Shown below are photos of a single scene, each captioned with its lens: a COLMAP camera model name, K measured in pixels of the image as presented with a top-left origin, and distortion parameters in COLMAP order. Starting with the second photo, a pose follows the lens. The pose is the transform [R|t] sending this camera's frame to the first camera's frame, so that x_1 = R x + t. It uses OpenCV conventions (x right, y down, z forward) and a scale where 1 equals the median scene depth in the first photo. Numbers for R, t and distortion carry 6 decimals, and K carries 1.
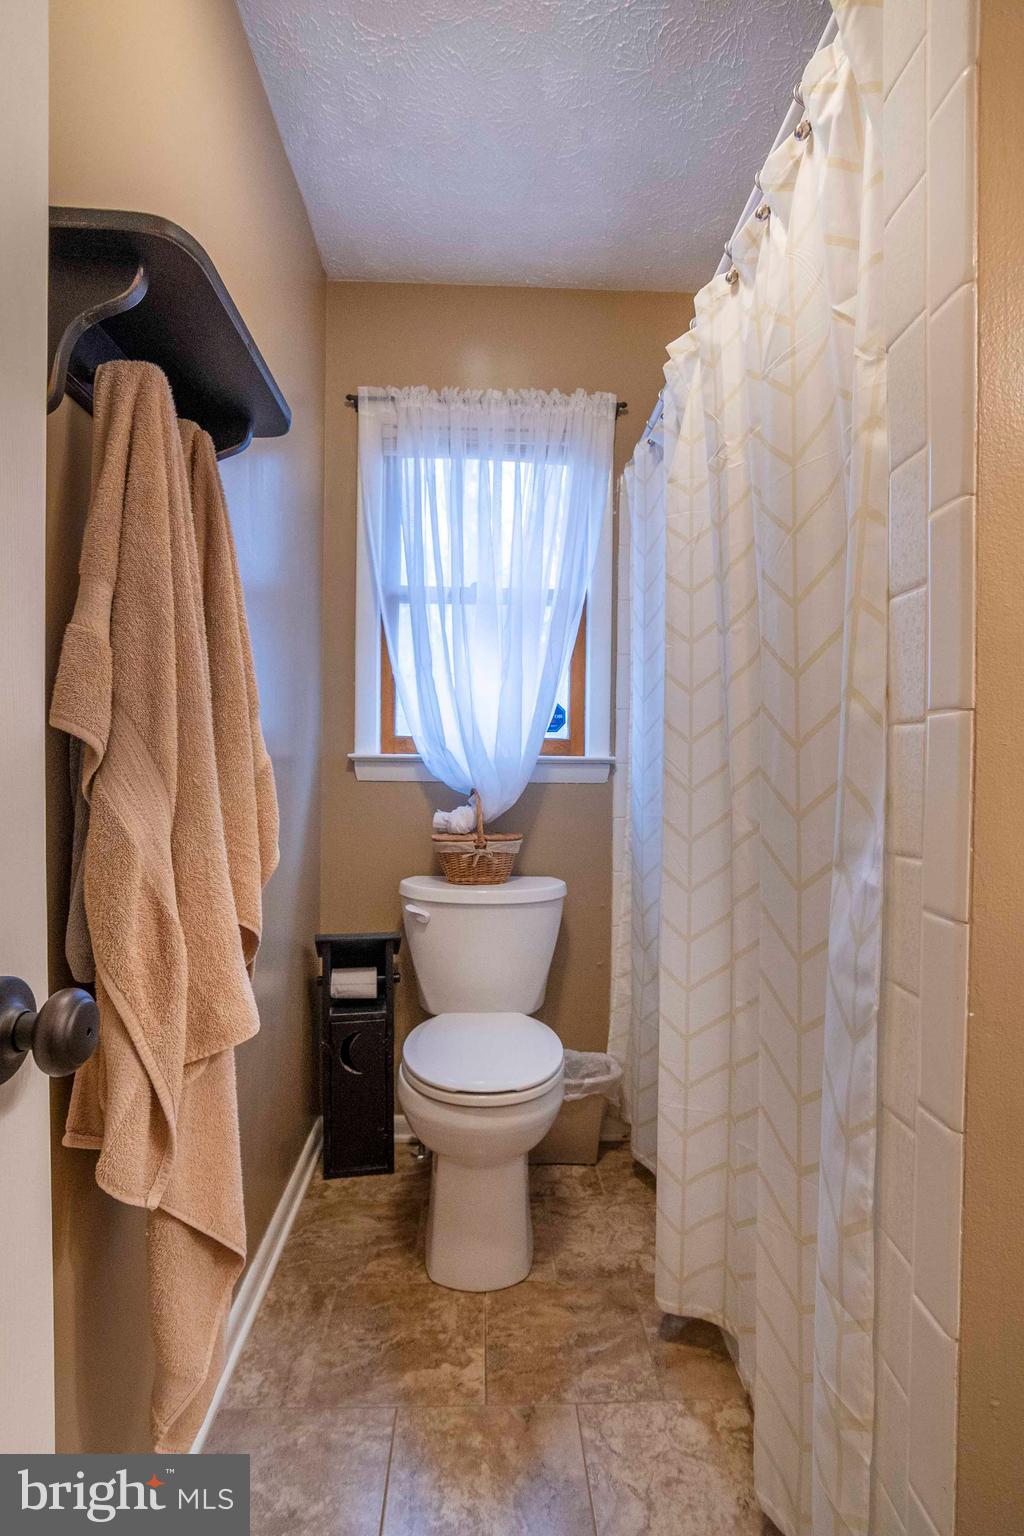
lens RADIAL K [[756.3, 0, 508.8], [0, 756.3, 776.9], [0, 0, 1]] dist [-0.026648, 0.008769]
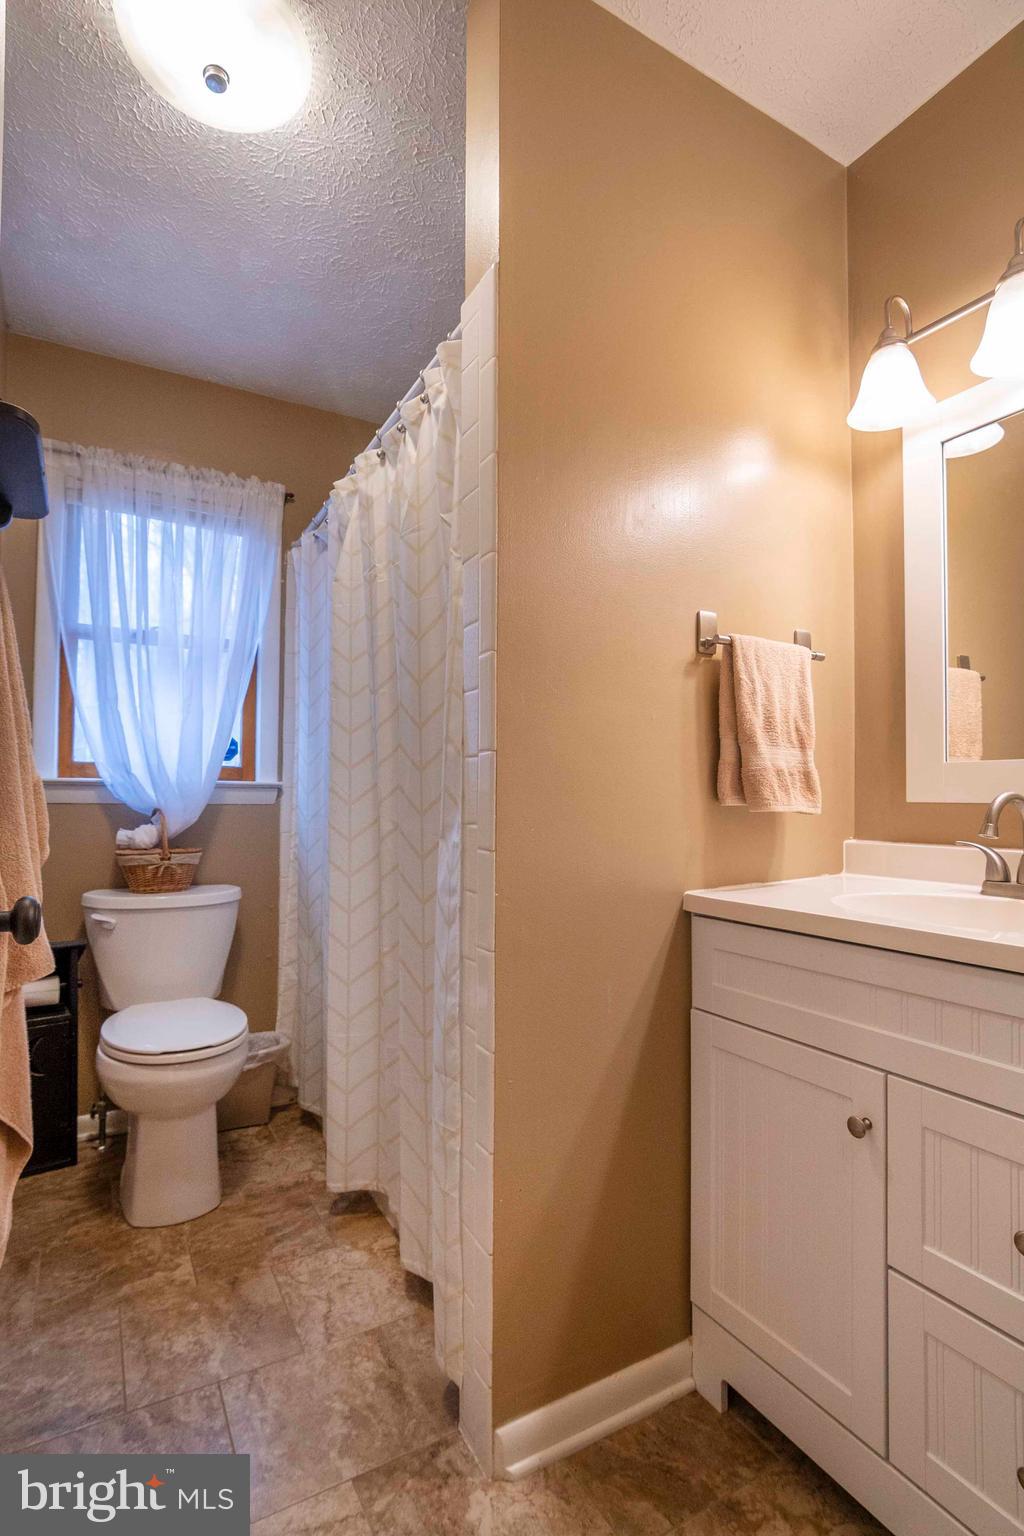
lens RADIAL K [[756.3, 0, 508.8], [0, 756.3, 776.9], [0, 0, 1]] dist [-0.026648, 0.008769]
pose [[0.891918, 0.010283, 0.452080, -0.107670], [0.009595, 0.999086, -0.041657, 0.024761], [-0.452095, 0.041492, 0.891004, -0.313718]]
